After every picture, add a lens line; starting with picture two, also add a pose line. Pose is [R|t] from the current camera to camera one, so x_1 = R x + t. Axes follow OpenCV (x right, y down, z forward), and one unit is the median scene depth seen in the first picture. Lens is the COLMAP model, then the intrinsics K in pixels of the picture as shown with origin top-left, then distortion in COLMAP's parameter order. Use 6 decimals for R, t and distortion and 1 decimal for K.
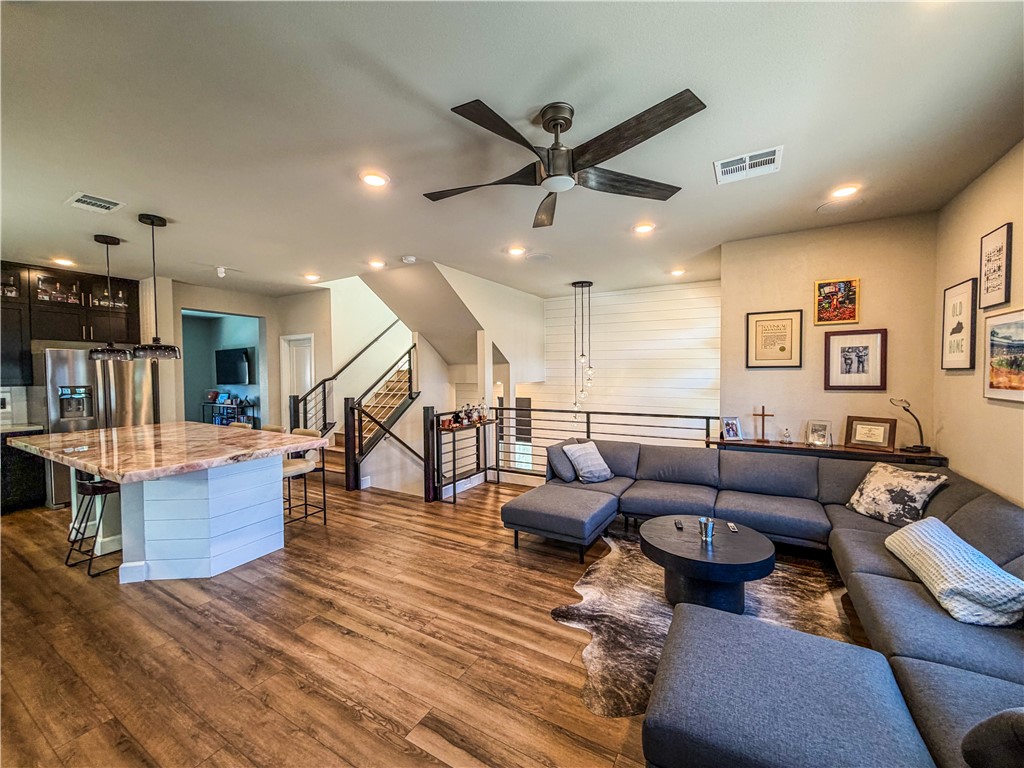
lens RADIAL K [[410.5, 0, 512.0], [0, 410.5, 384.0], [0, 0, 1]] dist [0.001108, 0.000014]
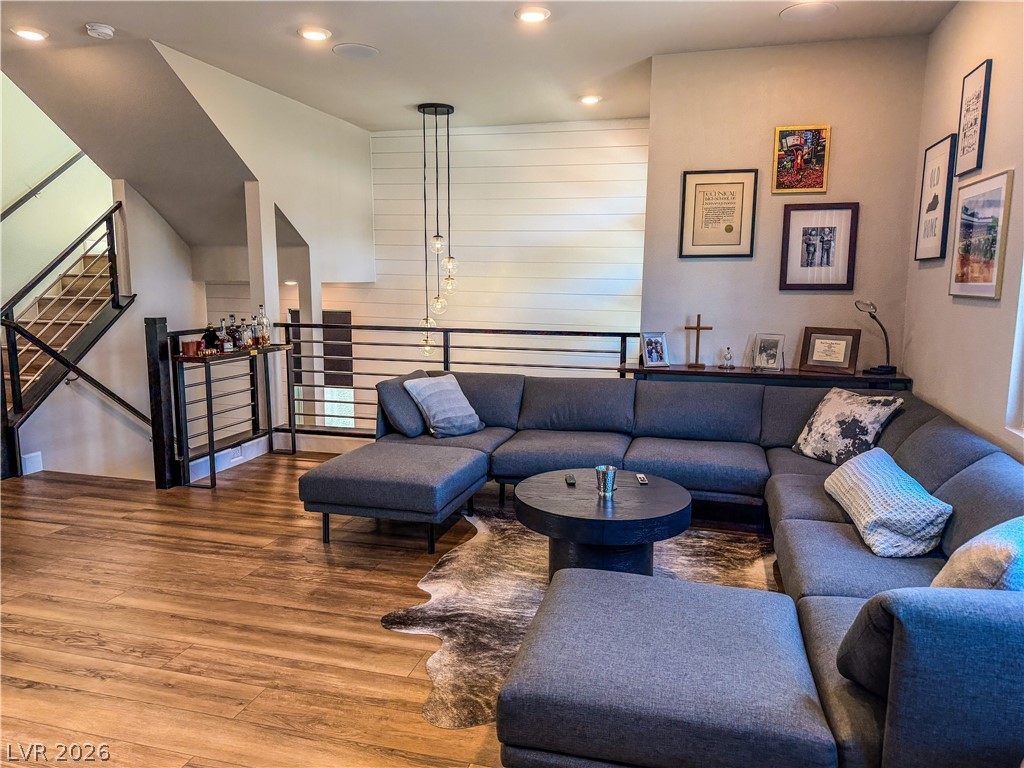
lens RADIAL K [[721.0, 0, 512.0], [0, 721.0, 384.0], [0, 0, 1]] dist [0.069471, -0.092393]
pose [[0.966042, -0.021790, 0.257464, 0.005316], [-0.008338, 0.993290, 0.115352, 0.040001], [-0.258250, -0.113582, 0.959378, -0.095840]]
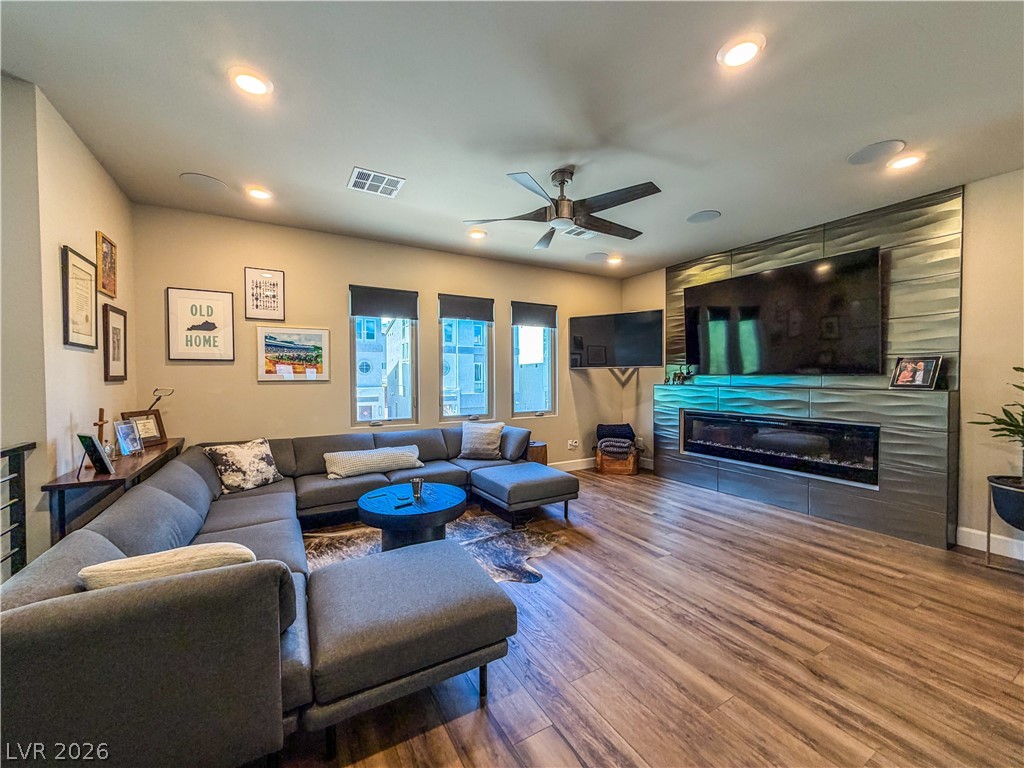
lens RADIAL K [[410.5, 0, 512.0], [0, 410.5, 384.0], [0, 0, 1]] dist [0.001108, 0.000014]
pose [[-0.867970, 0.002065, 0.496612, -0.294338], [0.026960, 0.998713, 0.042967, 0.007715], [-0.495884, 0.050683, -0.866908, 1.547002]]
